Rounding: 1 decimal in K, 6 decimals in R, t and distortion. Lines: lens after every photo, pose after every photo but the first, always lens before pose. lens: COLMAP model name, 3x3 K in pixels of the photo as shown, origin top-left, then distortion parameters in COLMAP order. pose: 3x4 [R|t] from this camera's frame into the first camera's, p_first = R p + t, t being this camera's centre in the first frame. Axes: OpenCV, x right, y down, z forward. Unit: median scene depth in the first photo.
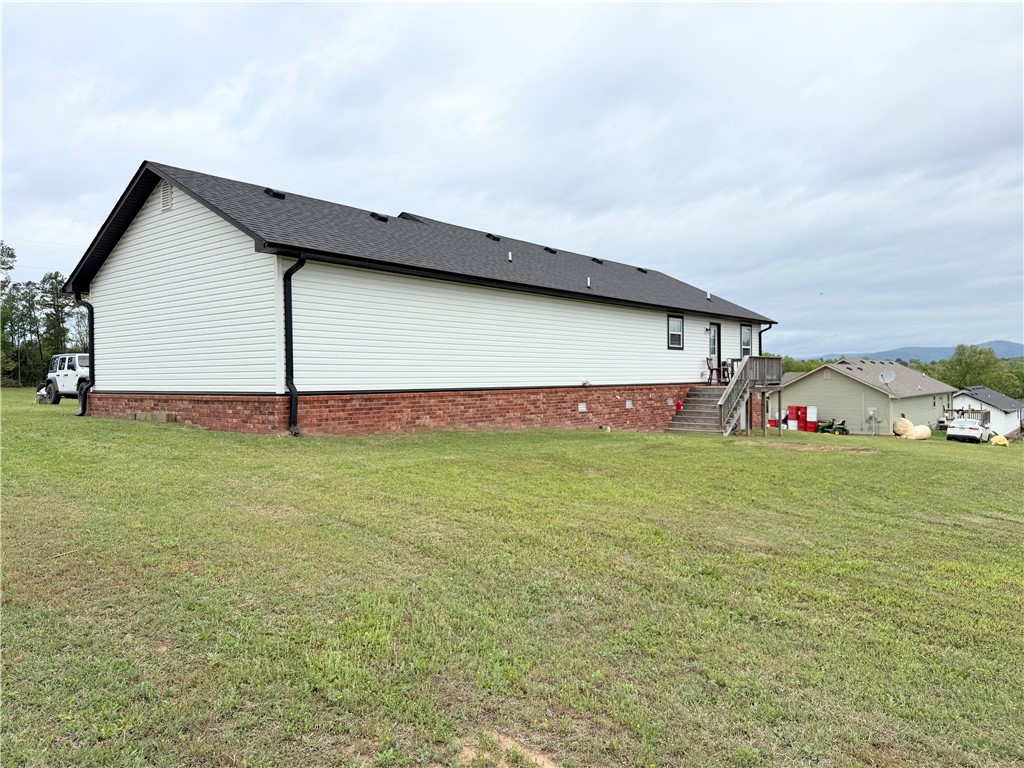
lens RADIAL K [[716.1, 0, 512.5], [0, 716.1, 383.6], [0, 0, 1]] dist [0.050173, -0.045334]
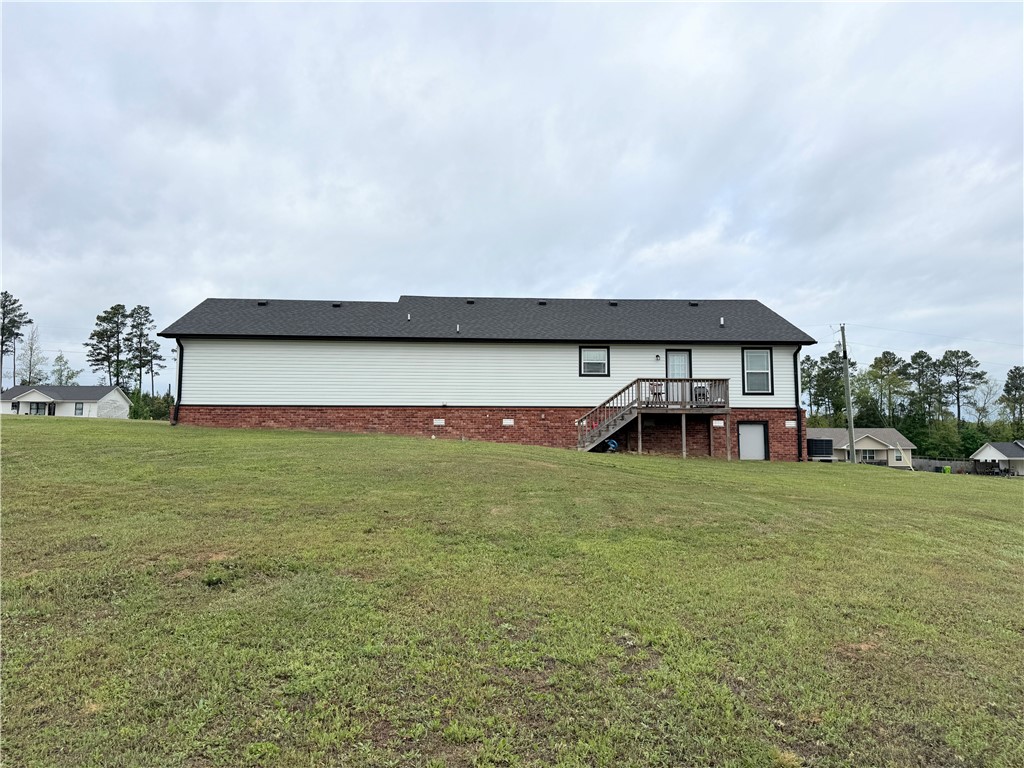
lens RADIAL K [[716.1, 0, 513.4], [0, 716.1, 381.0], [0, 0, 1]] dist [0.050173, -0.045334]
pose [[0.690606, -0.066162, -0.720199, 1.157649], [-0.011149, 0.994715, -0.102072, 0.091315], [0.723146, 0.078521, 0.686218, 0.179061]]
